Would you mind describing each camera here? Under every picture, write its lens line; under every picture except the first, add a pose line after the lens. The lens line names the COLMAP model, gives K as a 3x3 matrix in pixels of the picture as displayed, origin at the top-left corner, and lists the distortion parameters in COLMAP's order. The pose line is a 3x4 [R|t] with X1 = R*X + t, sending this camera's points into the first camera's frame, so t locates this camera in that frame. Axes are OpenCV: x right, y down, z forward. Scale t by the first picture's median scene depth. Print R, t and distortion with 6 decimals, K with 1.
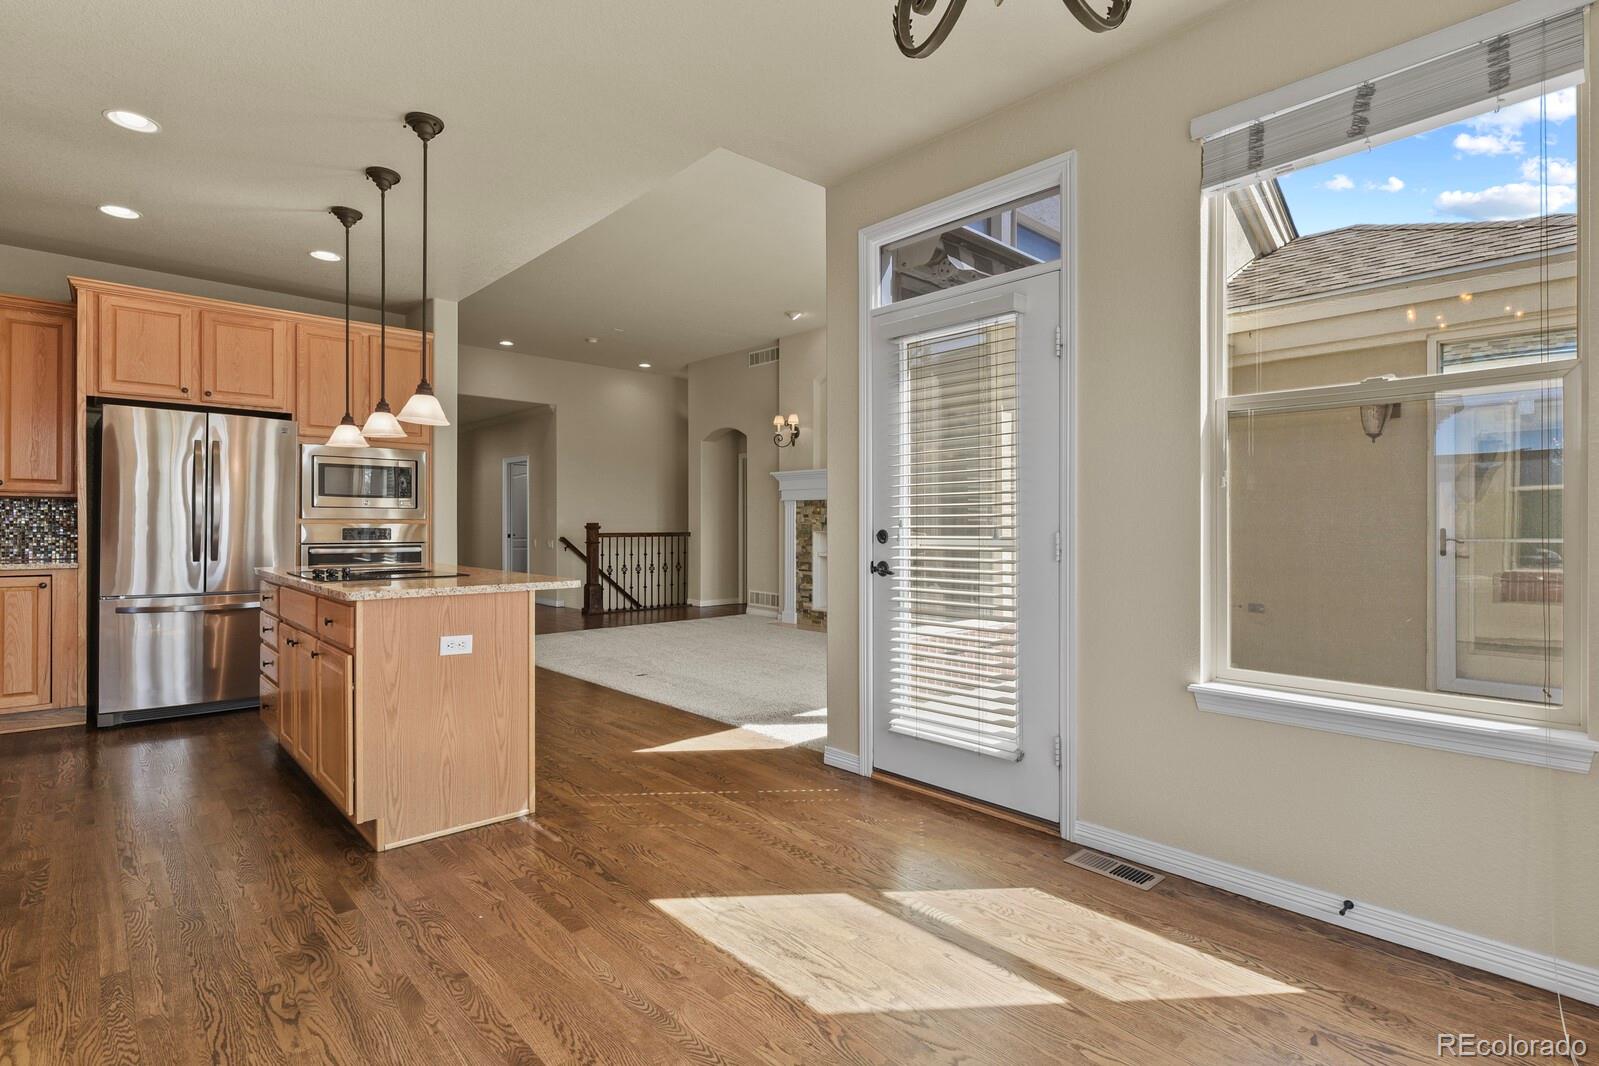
lens RADIAL K [[783.5, 0, 812.6], [0, 783.5, 525.9], [0, 0, 1]] dist [0.001873, -0.007252]
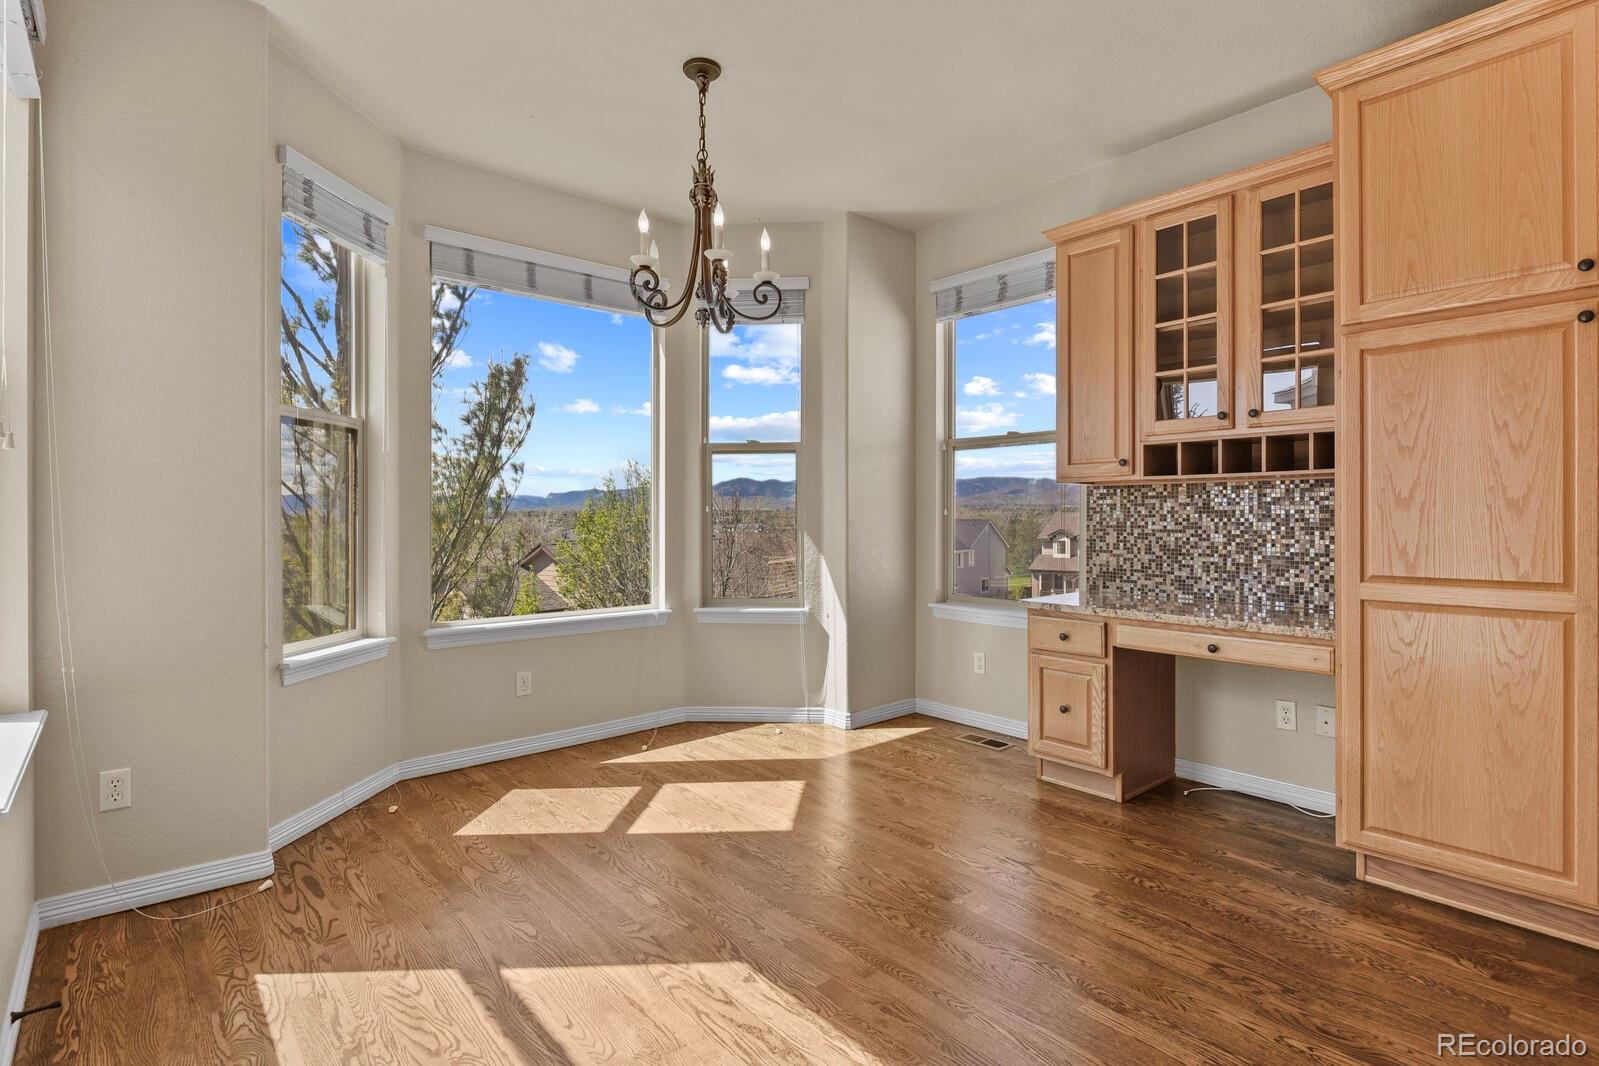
lens RADIAL K [[783.5, 0, 809.7], [0, 783.5, 518.3], [0, 0, 1]] dist [0.001873, -0.007252]
pose [[-0.999226, -0.000109, 0.039343, -0.049286], [0.000027, 0.999994, 0.003453, 0.000234], [-0.039343, 0.003451, -0.999220, 0.757228]]
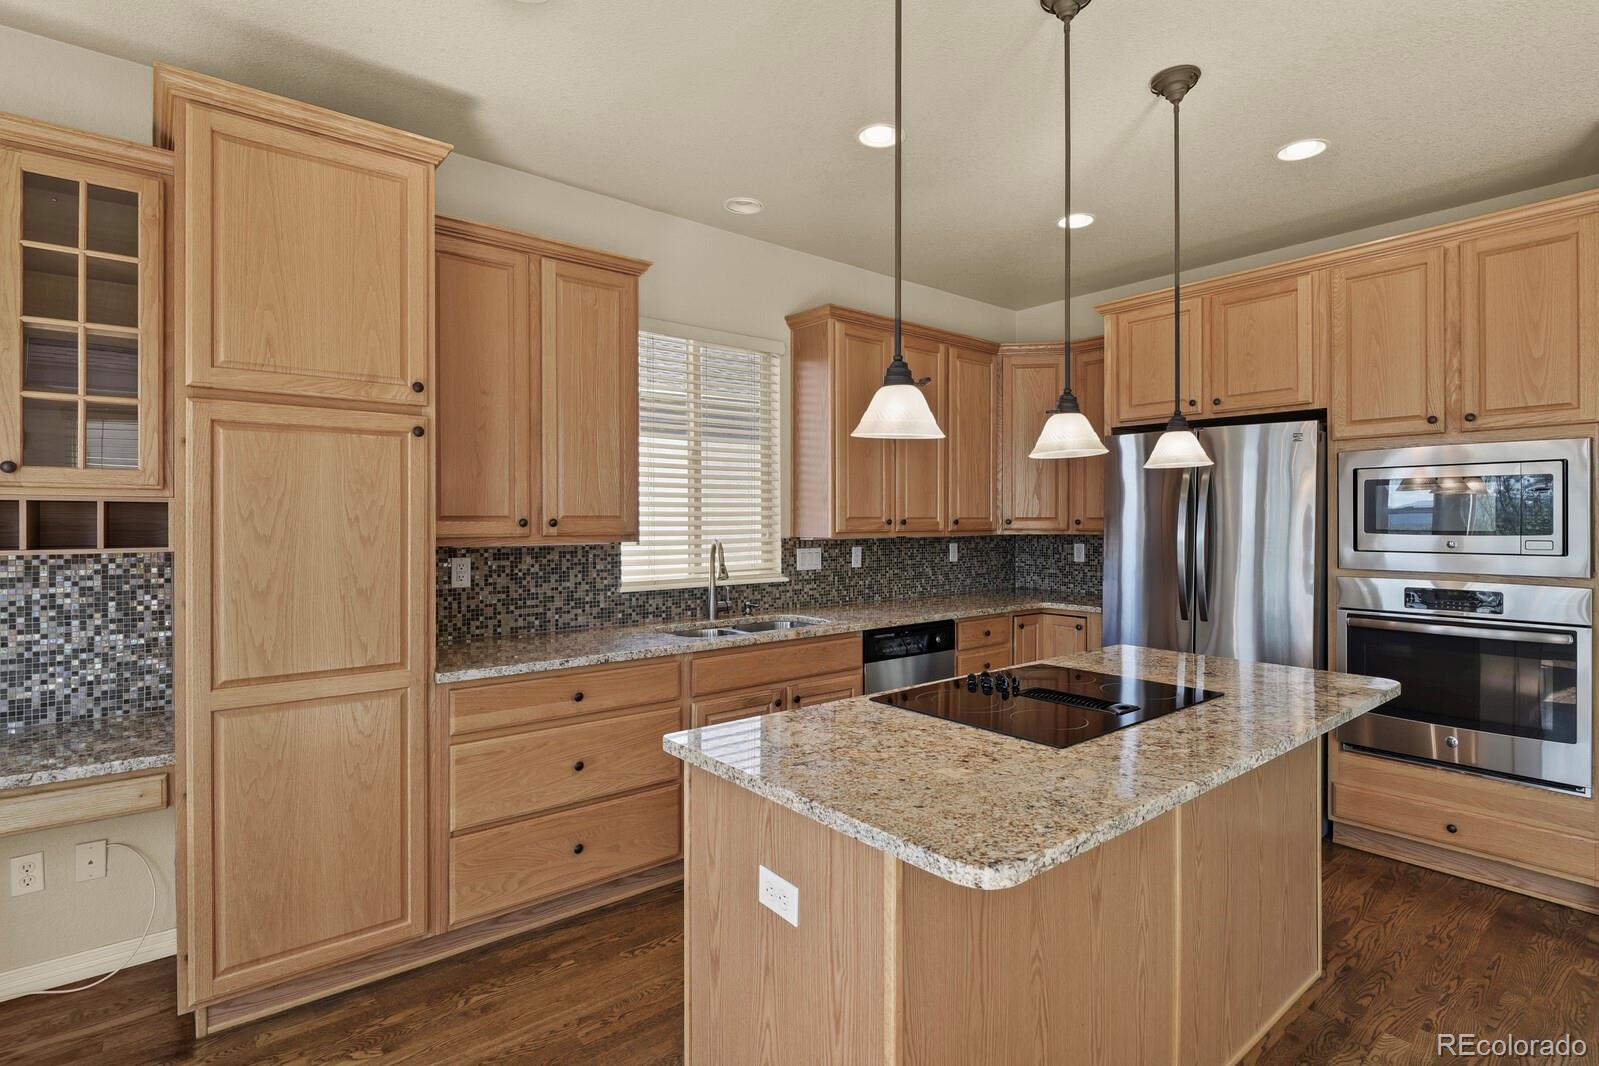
lens RADIAL K [[783.5, 0, 807.0], [0, 783.5, 520.3], [0, 0, 1]] dist [0.001873, -0.007252]
pose [[-0.064728, -0.002453, -0.997900, 0.019492], [-0.001947, 0.999995, -0.002332, -0.046936], [0.997901, 0.001792, -0.064733, 0.606718]]
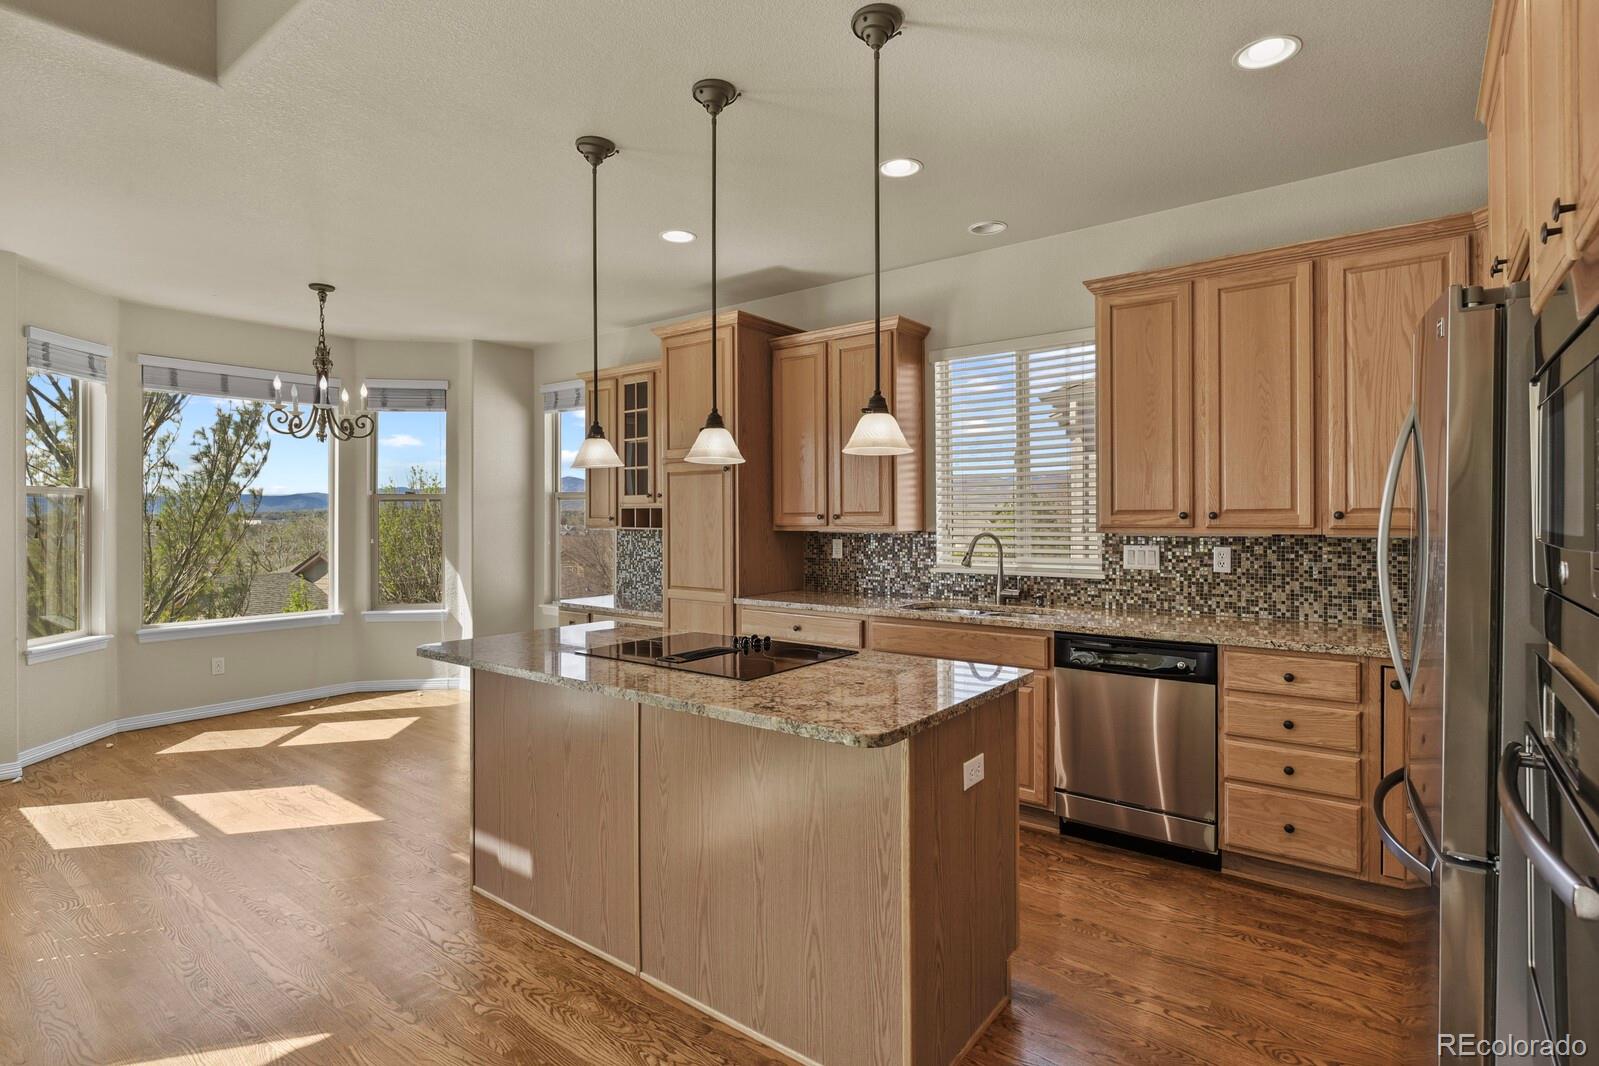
lens RADIAL K [[783.5, 0, 808.4], [0, 783.5, 518.6], [0, 0, 1]] dist [0.001873, -0.007252]
pose [[-0.985219, -0.000405, -0.171298, -0.365268], [-0.000722, 0.999998, 0.001787, -0.045691], [0.171297, 0.001884, -0.985218, 1.224569]]
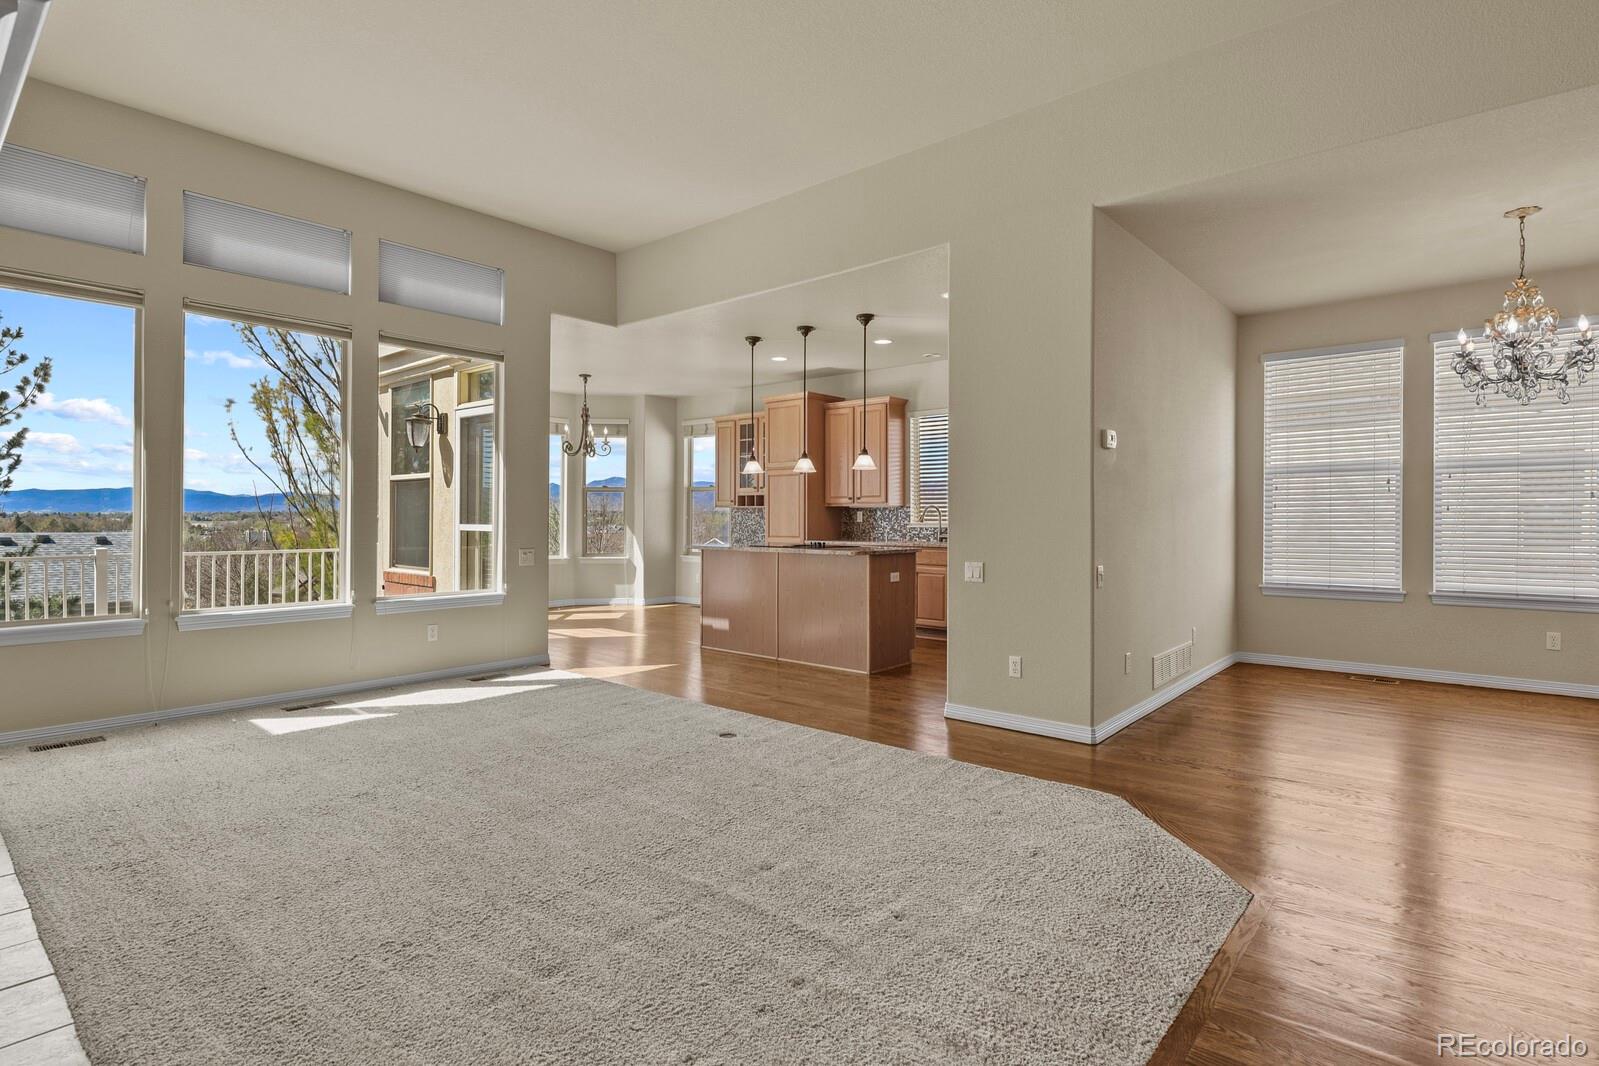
lens RADIAL K [[783.5, 0, 810.6], [0, 783.5, 526.9], [0, 0, 1]] dist [0.001873, -0.007252]
pose [[-0.993219, -0.005110, -0.116148, -0.251461], [-0.006459, 0.999916, 0.011239, -0.004083], [0.116081, 0.011913, -0.993168, 2.013575]]
